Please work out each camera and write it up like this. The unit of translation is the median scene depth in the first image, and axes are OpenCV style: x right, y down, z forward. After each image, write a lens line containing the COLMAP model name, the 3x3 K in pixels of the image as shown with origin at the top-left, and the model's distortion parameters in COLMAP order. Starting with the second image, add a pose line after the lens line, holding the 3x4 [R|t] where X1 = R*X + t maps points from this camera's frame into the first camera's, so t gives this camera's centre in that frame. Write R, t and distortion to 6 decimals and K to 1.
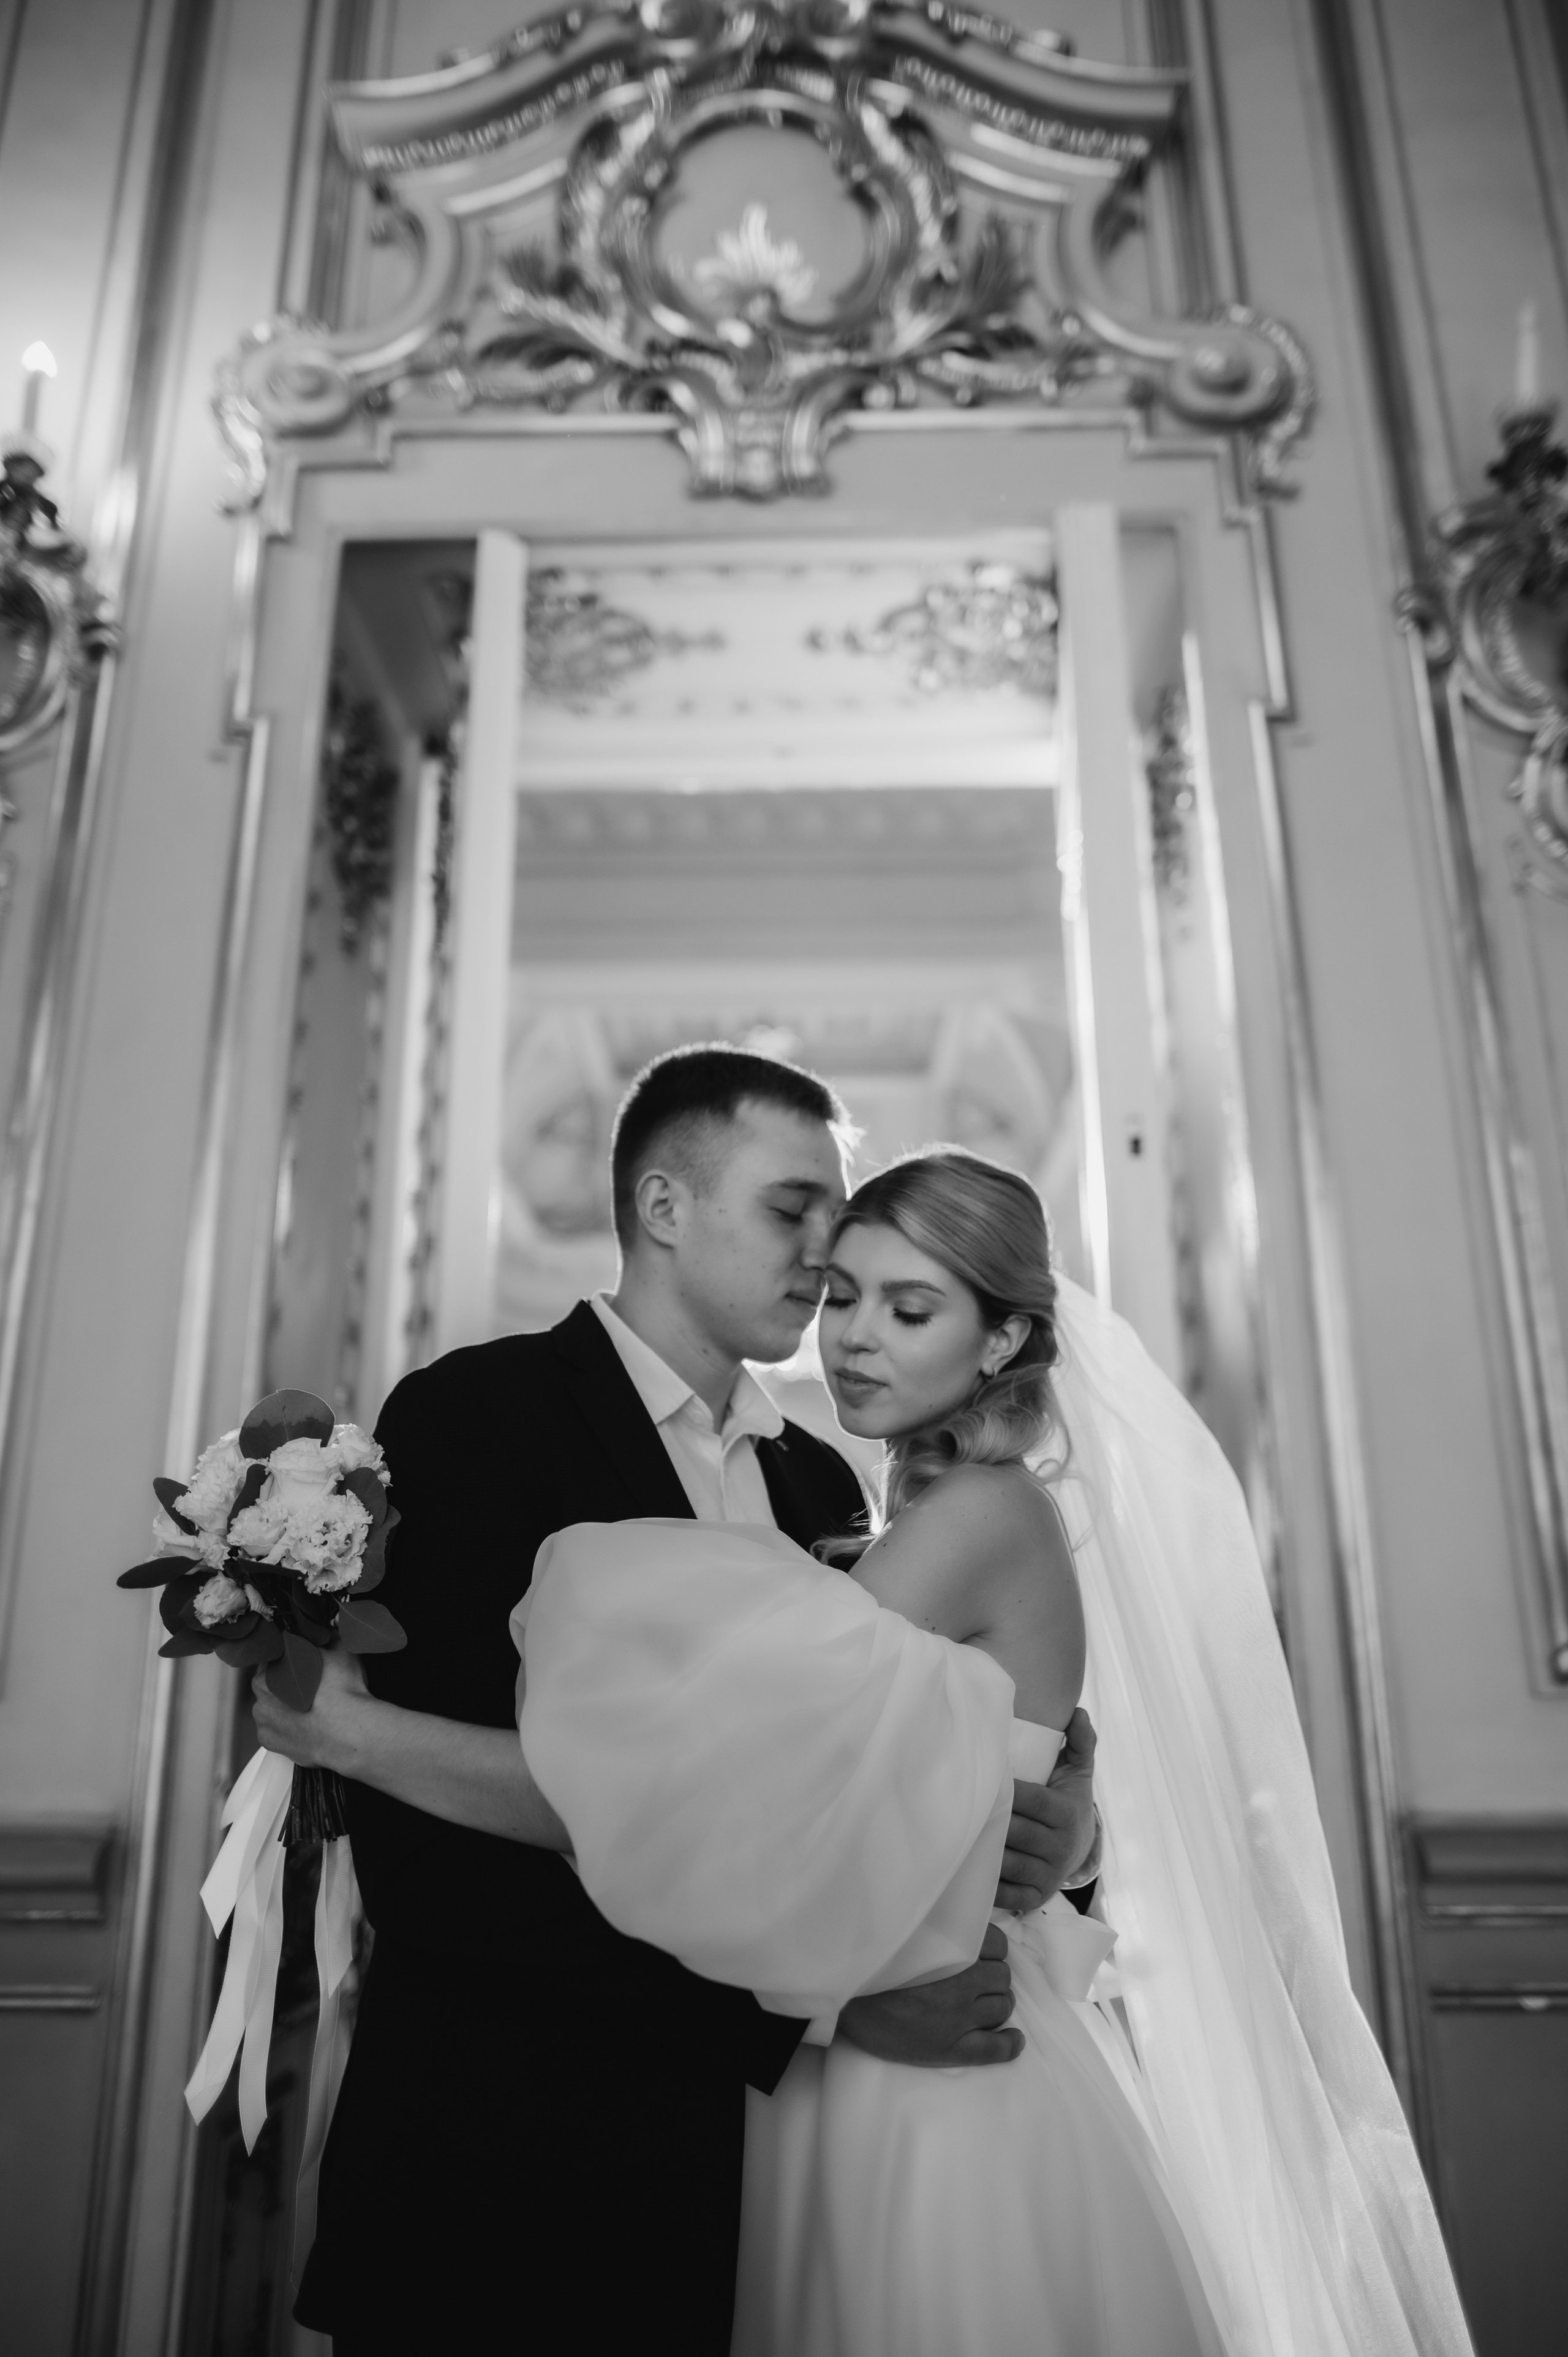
lens RADIAL K [[1670.8, 0, 777.3], [0, 1670.8, 1180.0], [0, 0, 1]] dist [-0.061918, 0.074503]
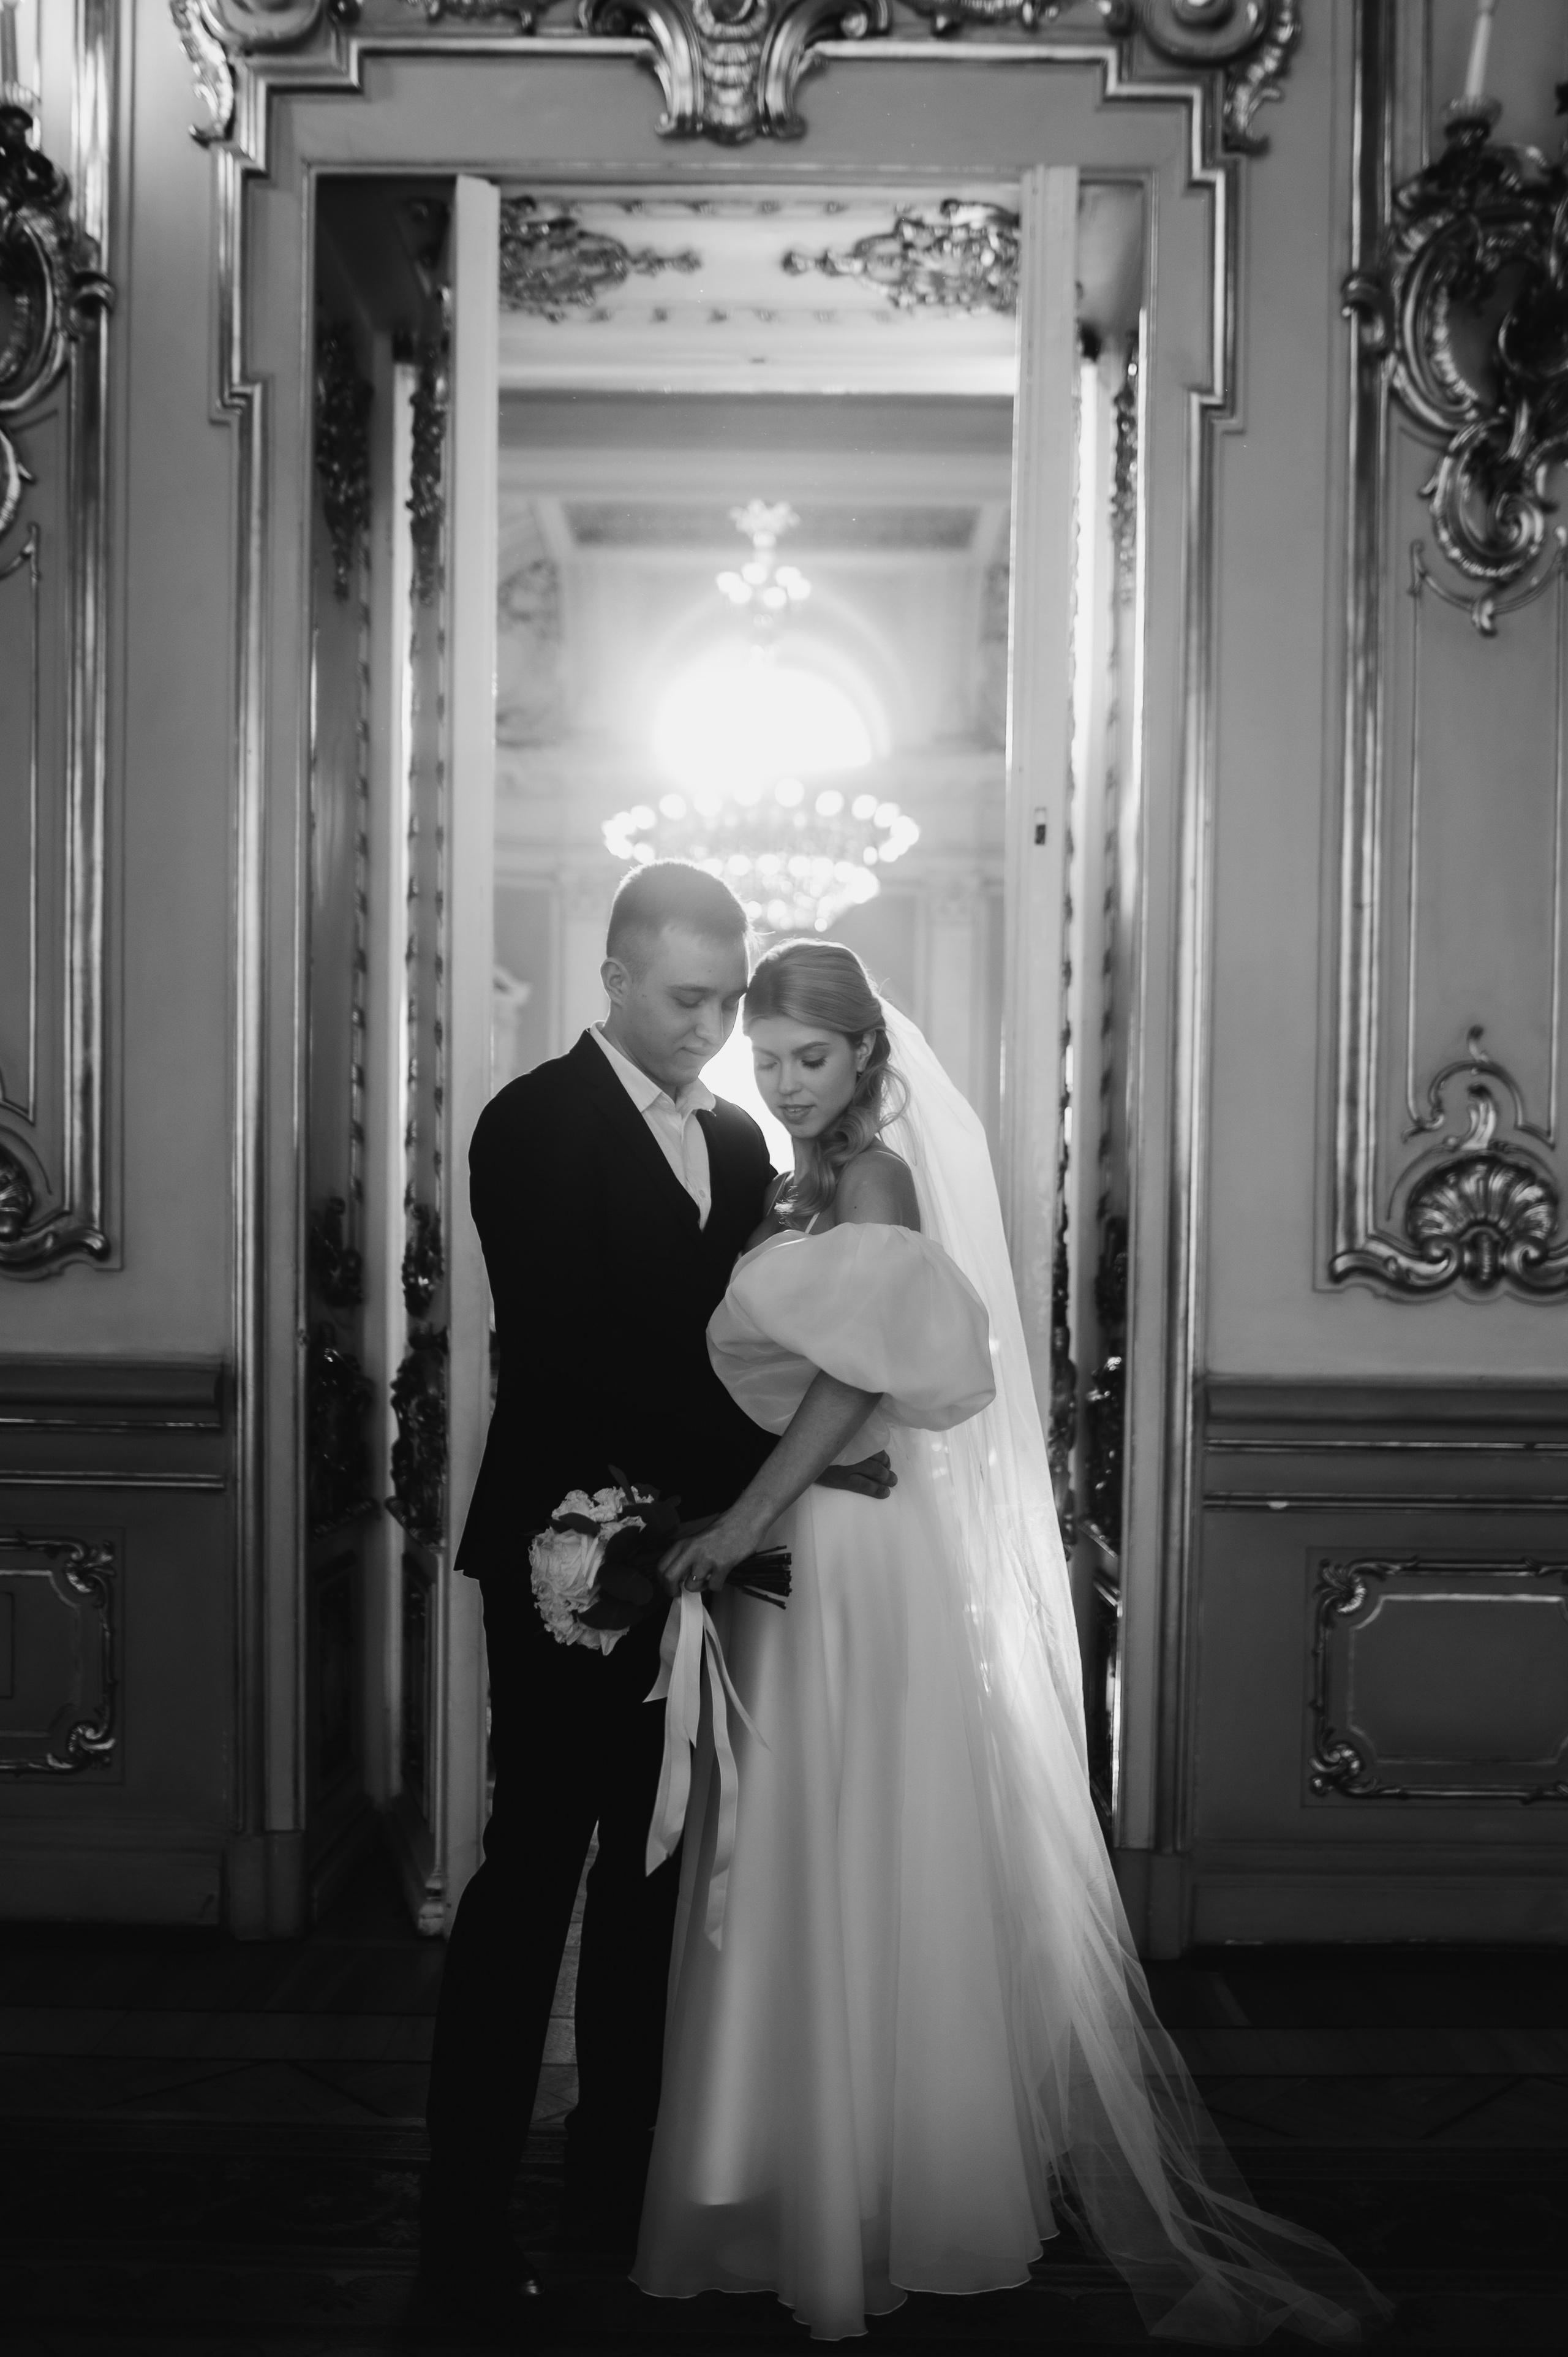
lens RADIAL K [[1993.1, 0, 807.7], [0, 1993.1, 1364.7], [0, 0, 1]] dist [-0.041363, 0.020263]
pose [[0.999679, 0.018752, 0.017029, 0.028523], [-0.023443, 0.939550, 0.341609, -0.120694], [-0.009594, -0.341898, 0.939688, -0.372257]]
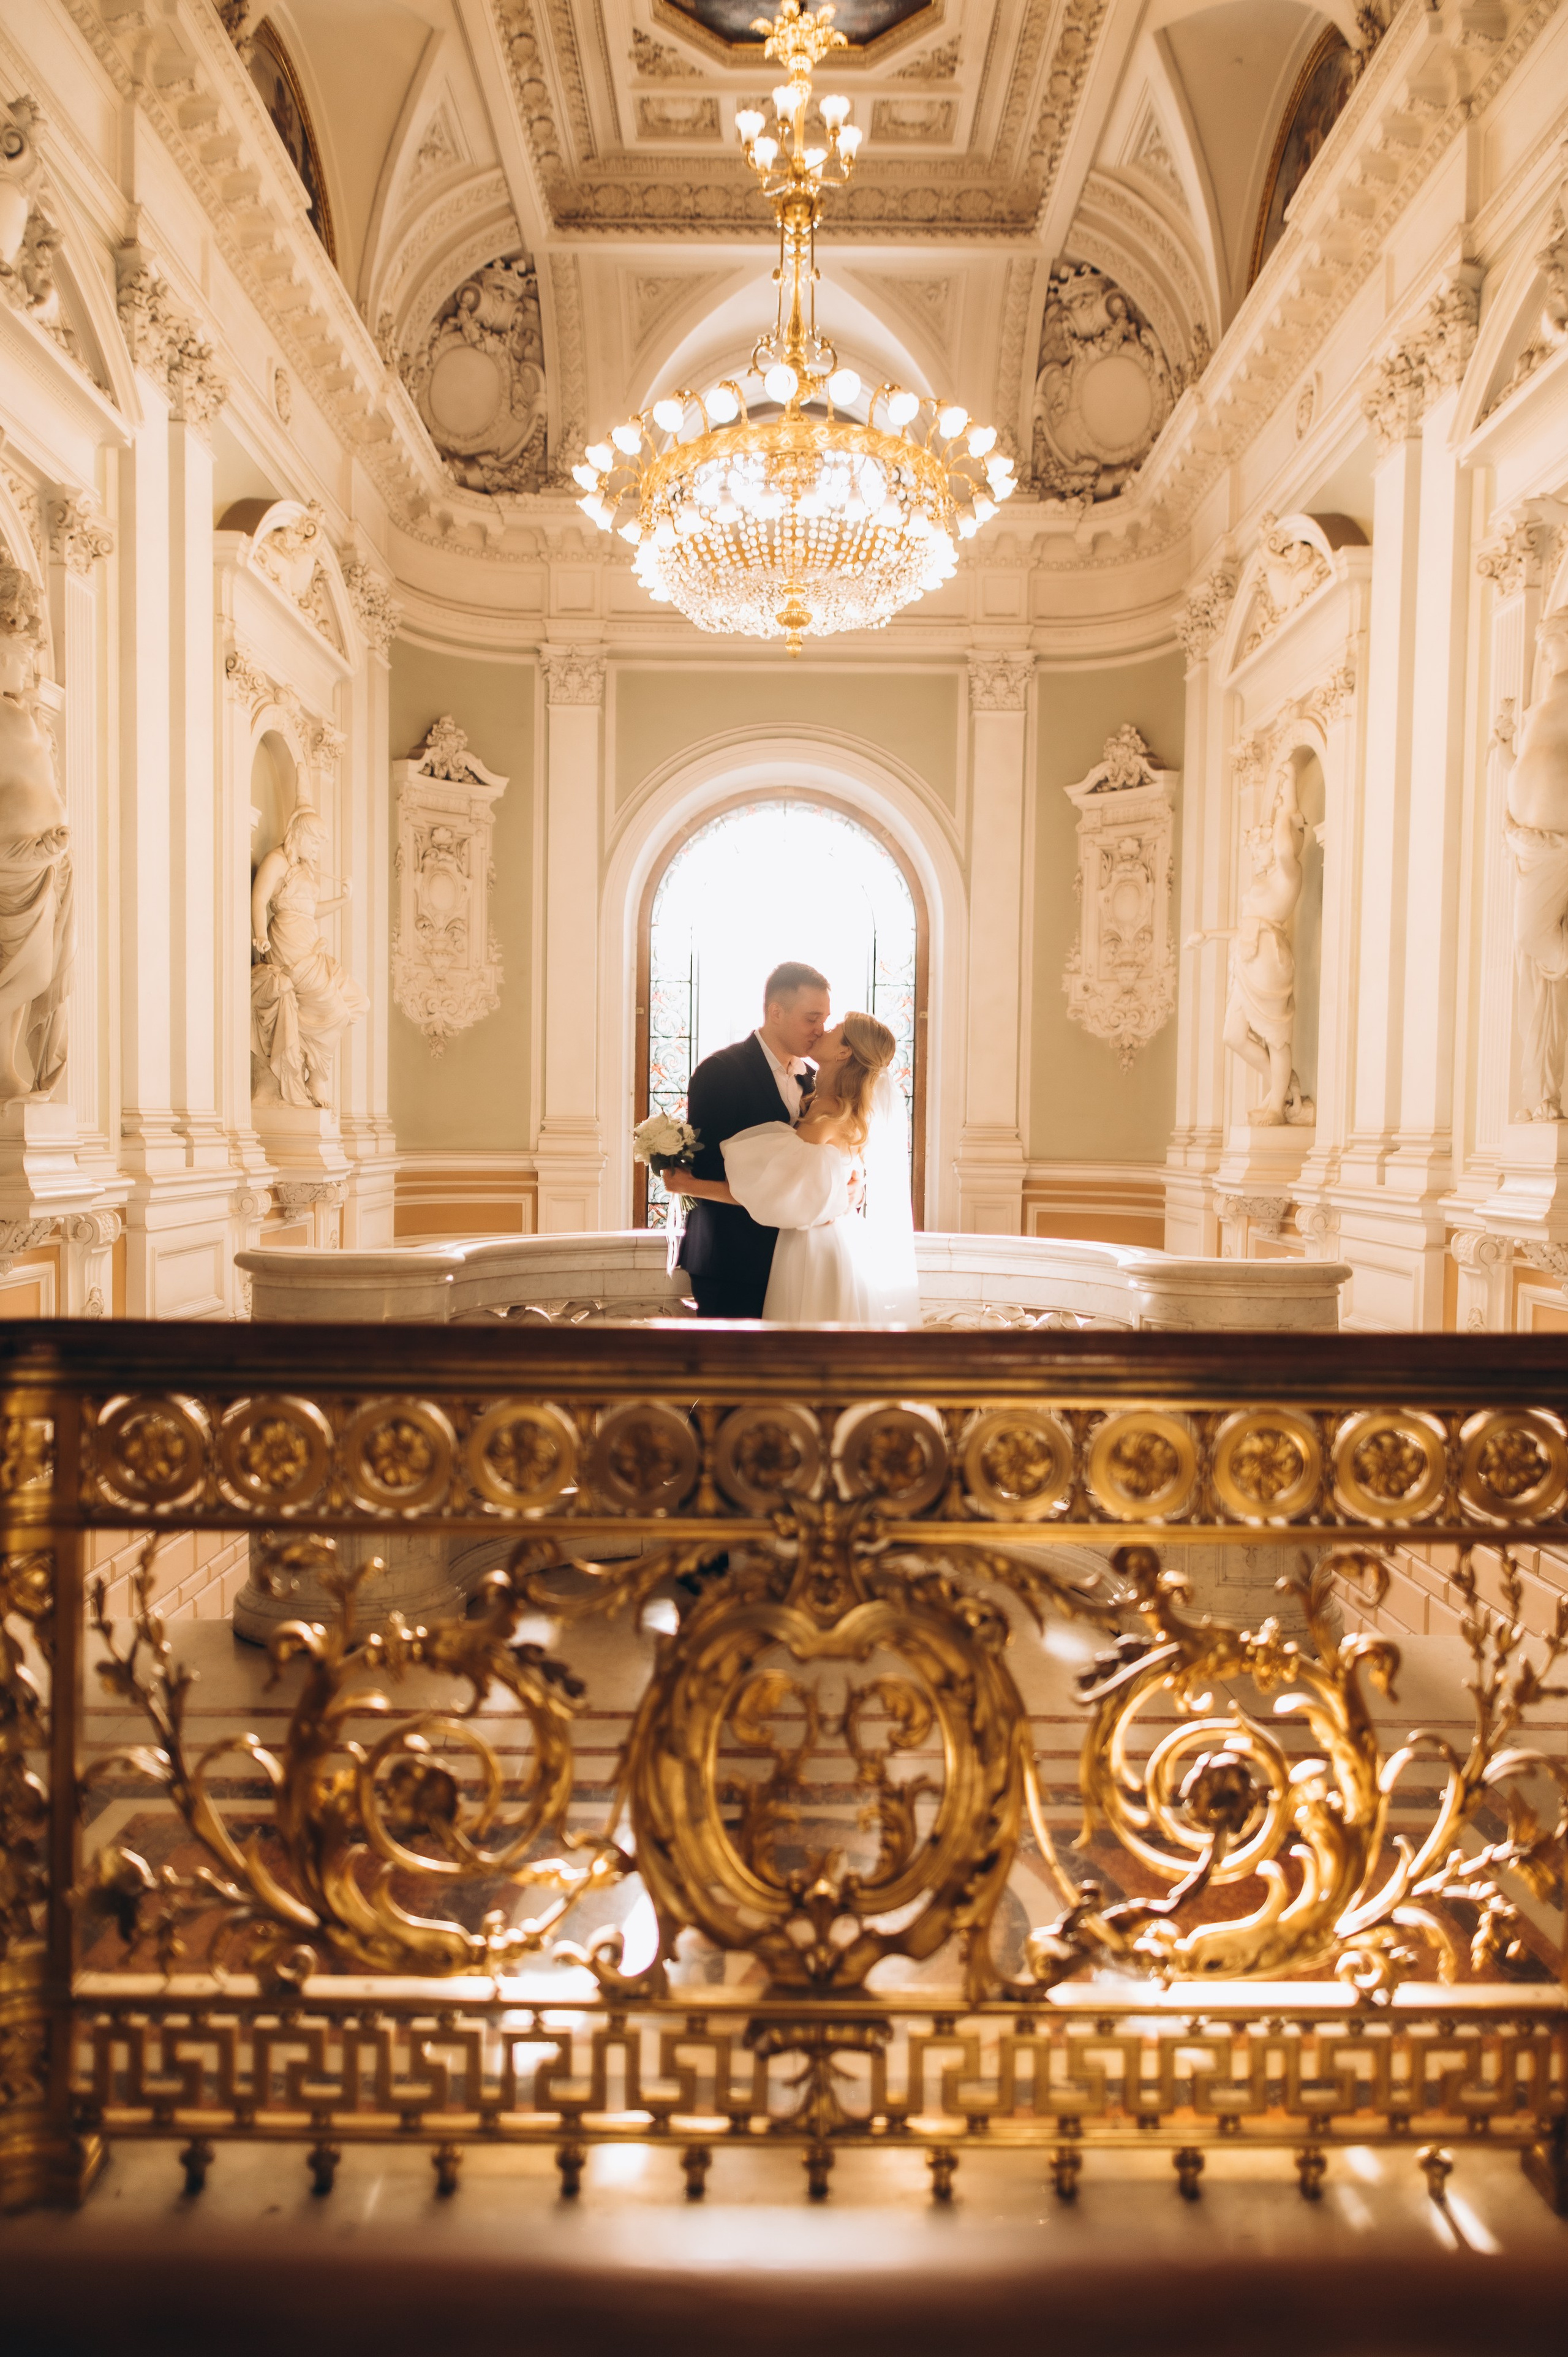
lens RADIAL K [[1603.1, 0, 781.9], [0, 1603.1, 1191.1], [0, 0, 1]] dist [0.007540, -0.003692]
pose [[0.999694, 0.017603, 0.017388, -0.117671], [-0.022484, 0.939626, 0.341463, 0.697705], [-0.010327, -0.341750, 0.939734, 2.206750]]
